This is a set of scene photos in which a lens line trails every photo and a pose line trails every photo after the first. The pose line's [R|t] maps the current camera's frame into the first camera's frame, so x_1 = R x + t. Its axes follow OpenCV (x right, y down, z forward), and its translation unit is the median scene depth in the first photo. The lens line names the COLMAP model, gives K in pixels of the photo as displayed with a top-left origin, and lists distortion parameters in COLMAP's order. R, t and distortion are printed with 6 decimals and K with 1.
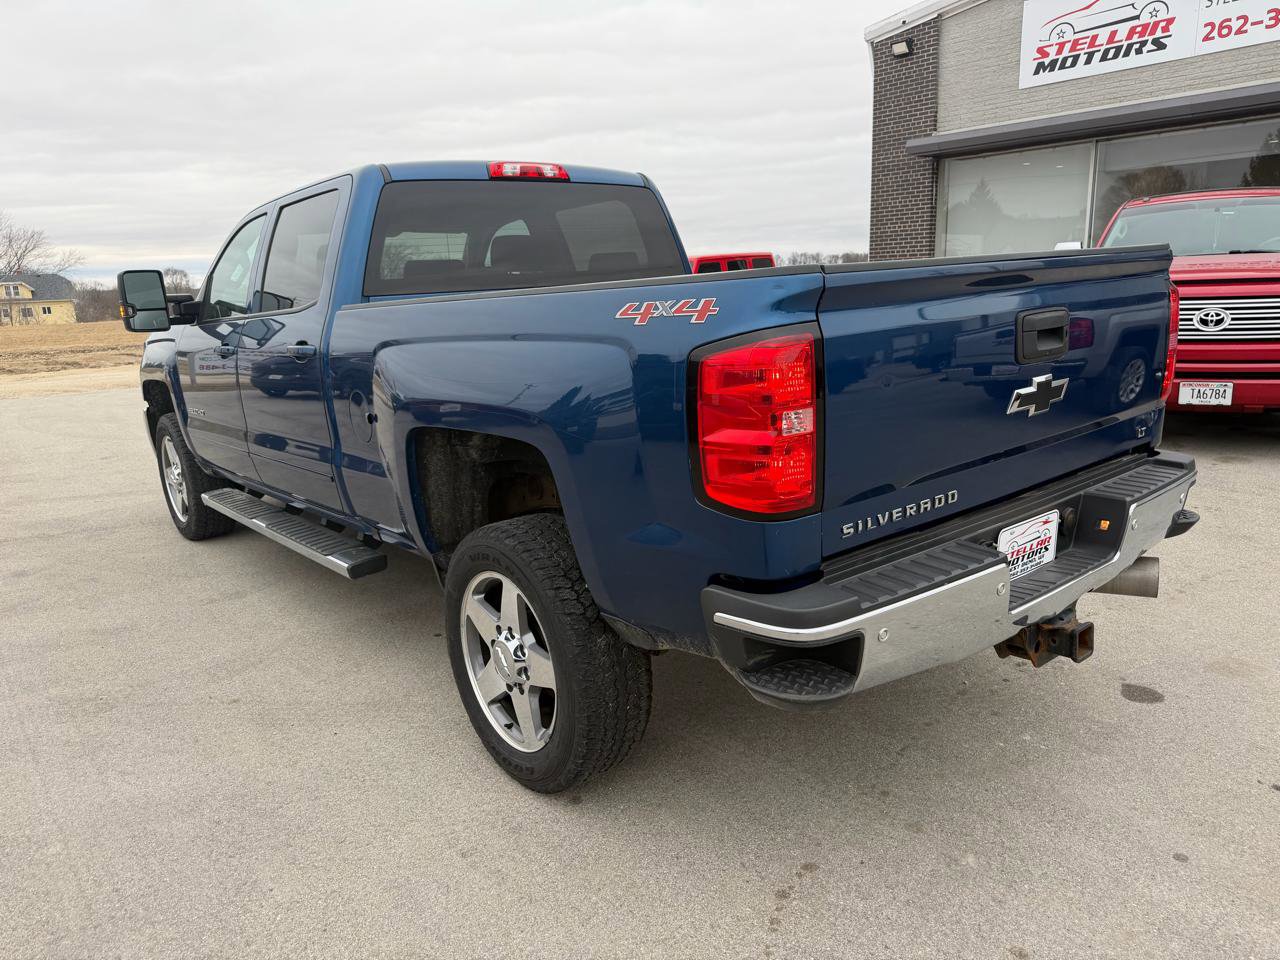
lens RADIAL K [[914.4, 0, 639.7], [0, 914.4, 476.8], [0, 0, 1]] dist [0.002772, 0.002297]
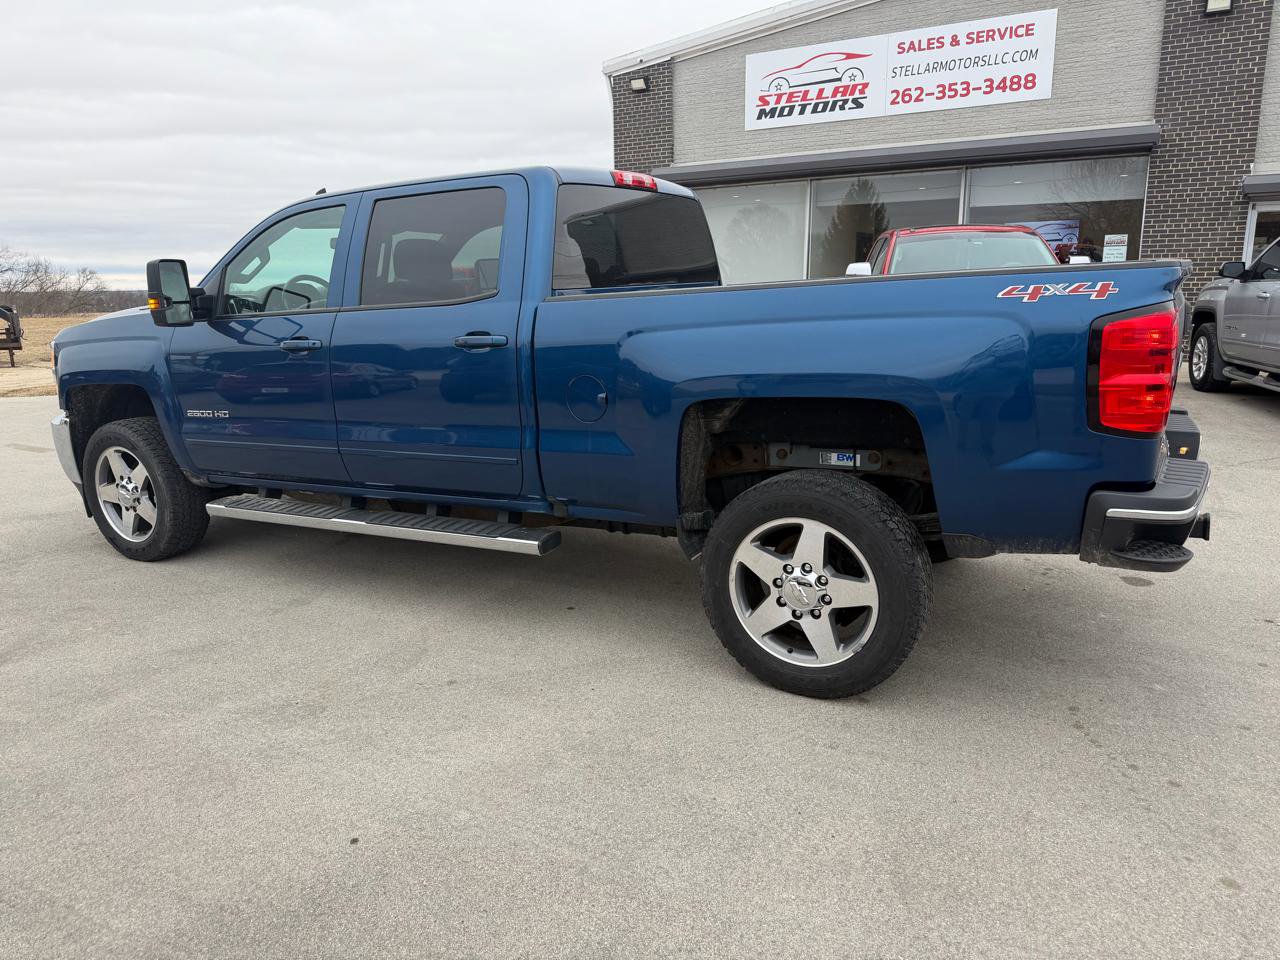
lens RADIAL K [[899.2, 0, 637.1], [0, 899.2, 484.7], [0, 0, 1]] dist [0.030035, -0.039350]
pose [[0.931049, -0.060112, 0.359908, -0.164036], [0.062969, 0.998008, 0.003795, 0.009450], [-0.359419, 0.019130, 0.932980, -0.003459]]
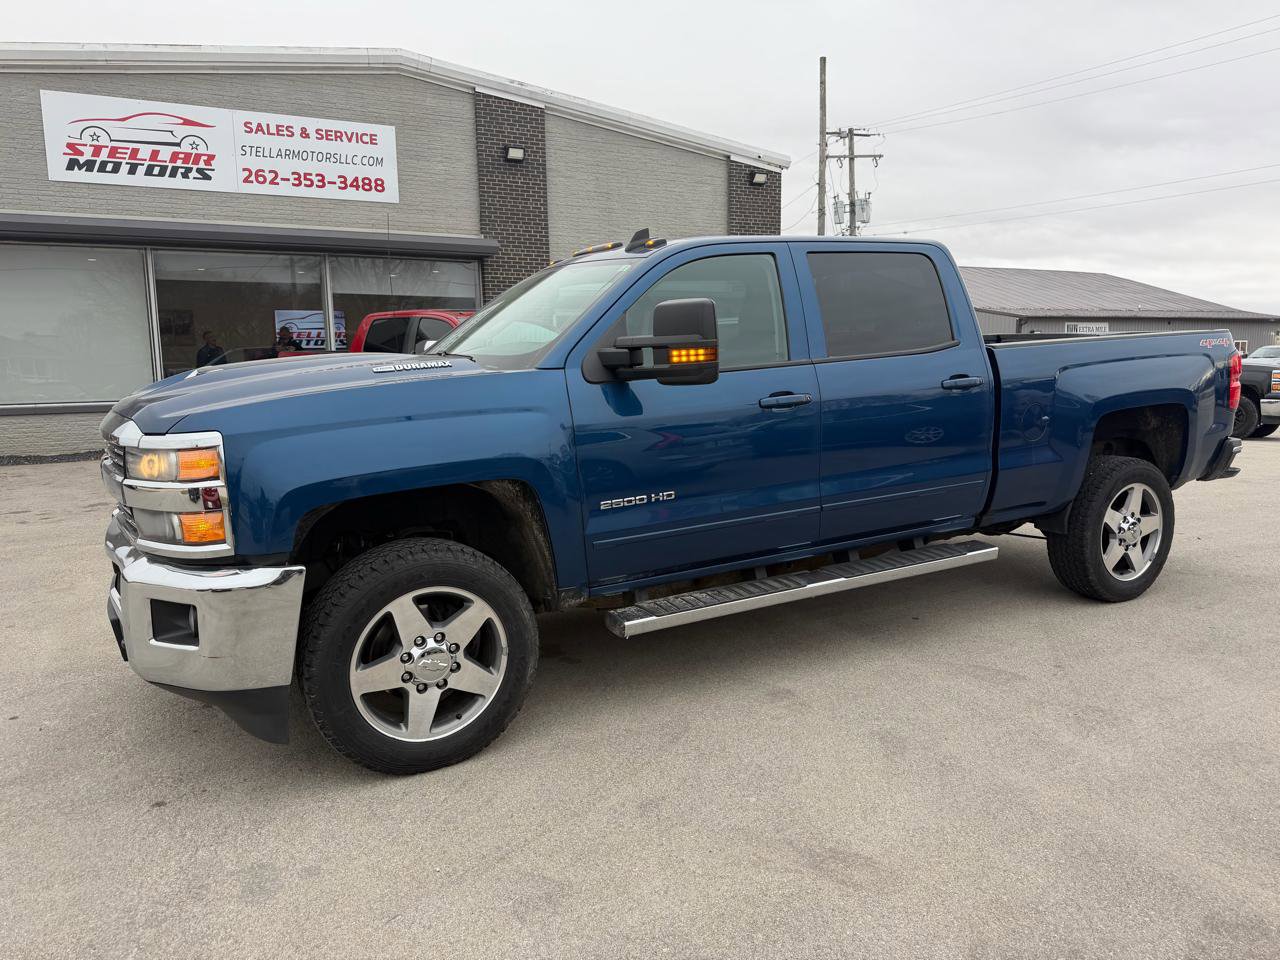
lens RADIAL K [[911.8, 0, 634.0], [0, 911.8, 480.5], [0, 0, 1]] dist [0.035373, -0.037487]
pose [[0.184045, -0.098498, 0.977970, -0.465110], [0.224897, 0.972792, 0.055653, -0.050079], [-0.956843, 0.209700, 0.201189, 0.340754]]
